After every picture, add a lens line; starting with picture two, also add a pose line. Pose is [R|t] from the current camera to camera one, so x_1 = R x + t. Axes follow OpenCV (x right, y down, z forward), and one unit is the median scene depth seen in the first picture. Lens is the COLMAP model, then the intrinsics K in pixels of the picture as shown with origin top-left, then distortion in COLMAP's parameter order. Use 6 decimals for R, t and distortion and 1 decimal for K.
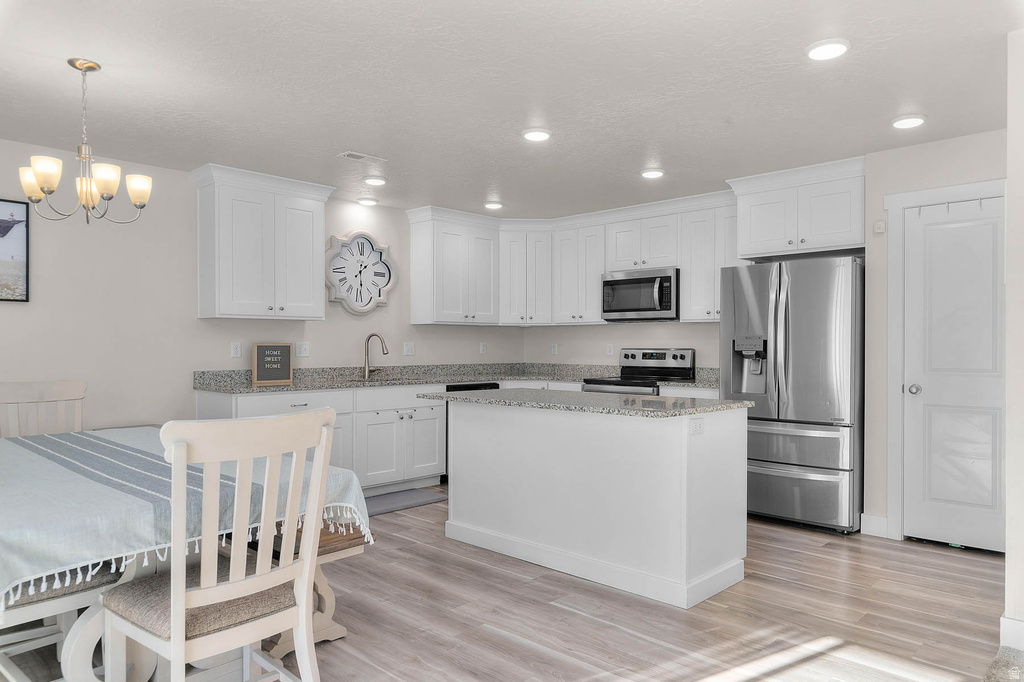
lens RADIAL K [[673.4, 0, 517.1], [0, 673.4, 344.8], [0, 0, 1]] dist [0.005760, -0.002150]
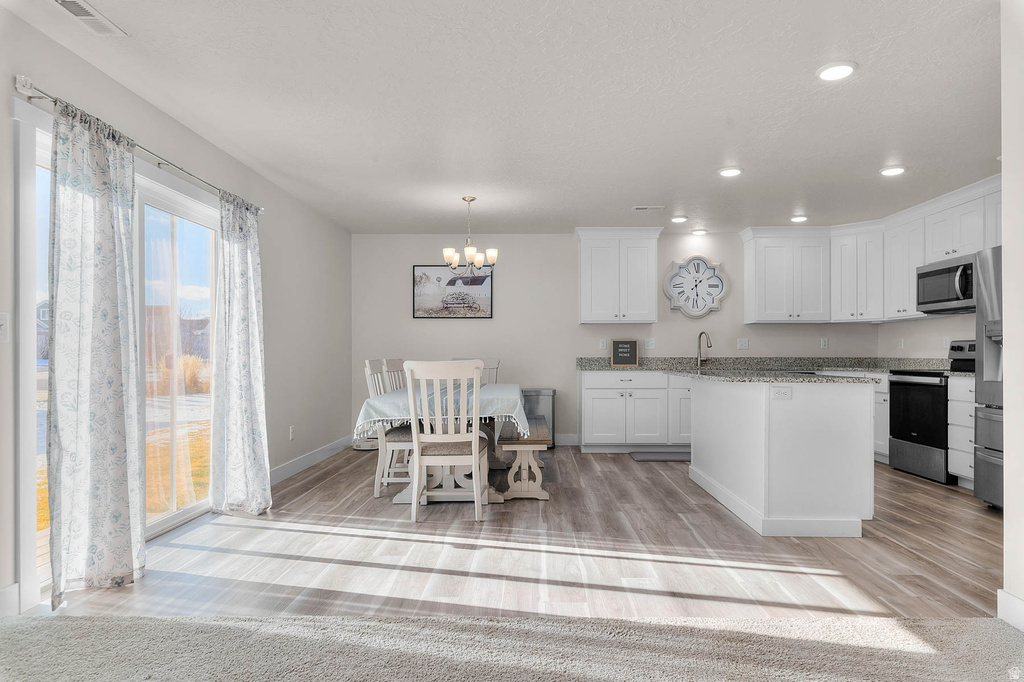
lens RADIAL K [[601.6, 0, 522.1], [0, 601.6, 352.7], [0, 0, 1]] dist [-0.002136, -0.007505]
pose [[0.675945, -0.002656, -0.736947, 0.416228], [0.000925, 0.999996, -0.002755, 0.027183], [0.736951, 0.001180, 0.675945, -0.051454]]
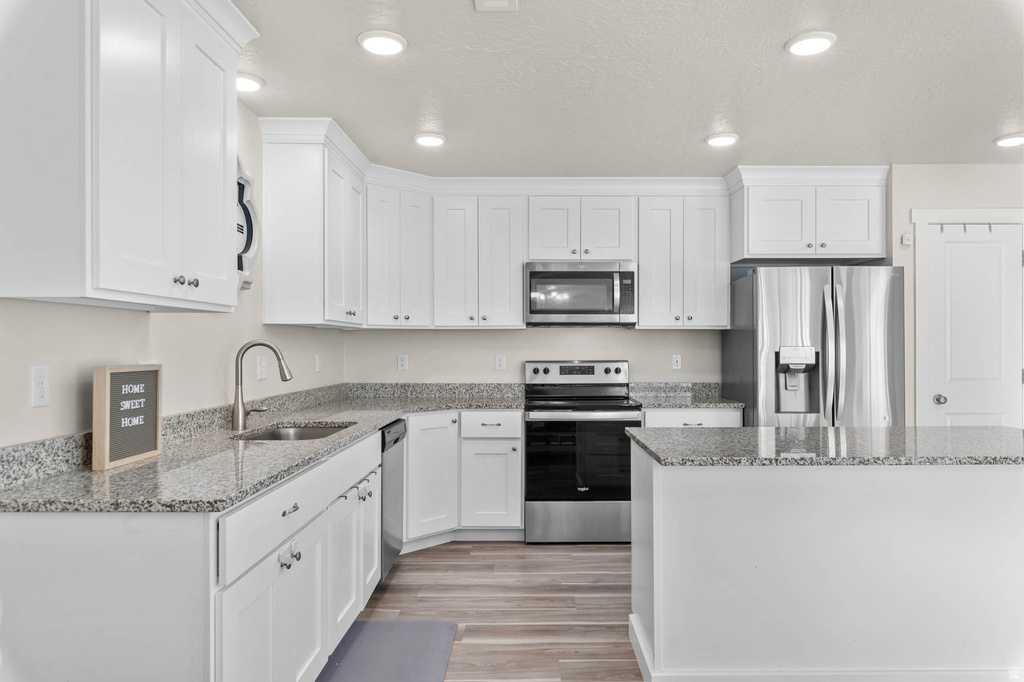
lens RADIAL K [[711.3, 0, 535.1], [0, 711.3, 347.5], [0, 0, 1]] dist [0.044730, -0.000145]
pose [[0.707252, -0.002940, 0.706956, -0.453733], [0.002562, 0.999995, 0.001596, -0.012406], [-0.706957, 0.000683, 0.707256, 0.468733]]
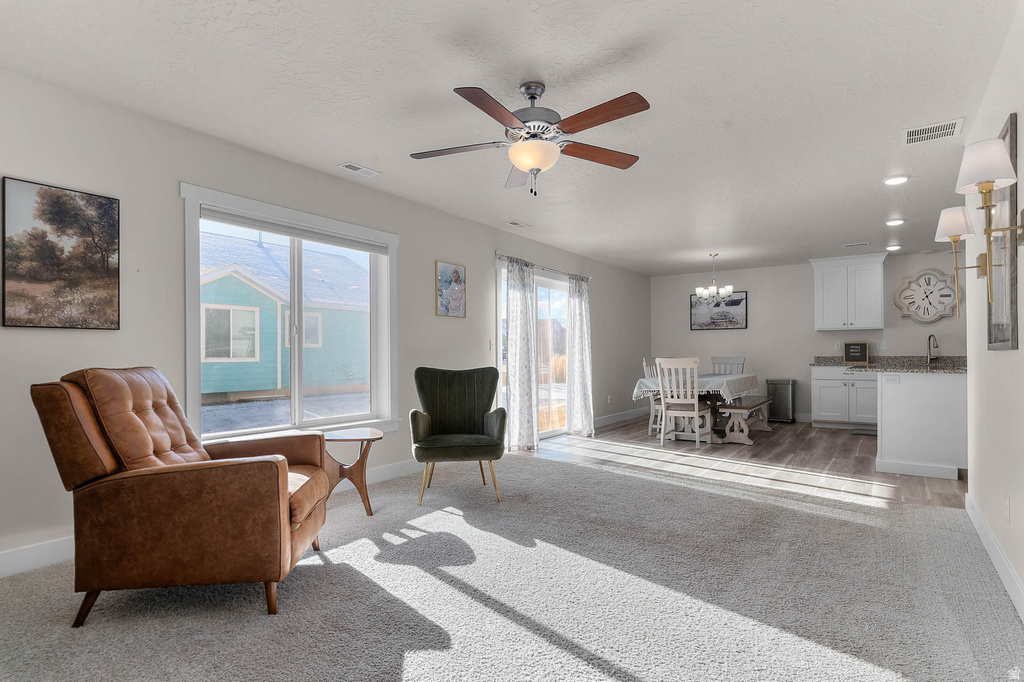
lens RADIAL K [[526.2, 0, 533.0], [0, 526.2, 354.2], [0, 0, 1]] dist [0.014059, -0.000231]
pose [[0.173585, -0.002740, -0.984815, 0.856471], [0.004634, 0.999987, -0.001965, 0.027084], [0.984808, -0.004222, 0.173595, -0.135144]]
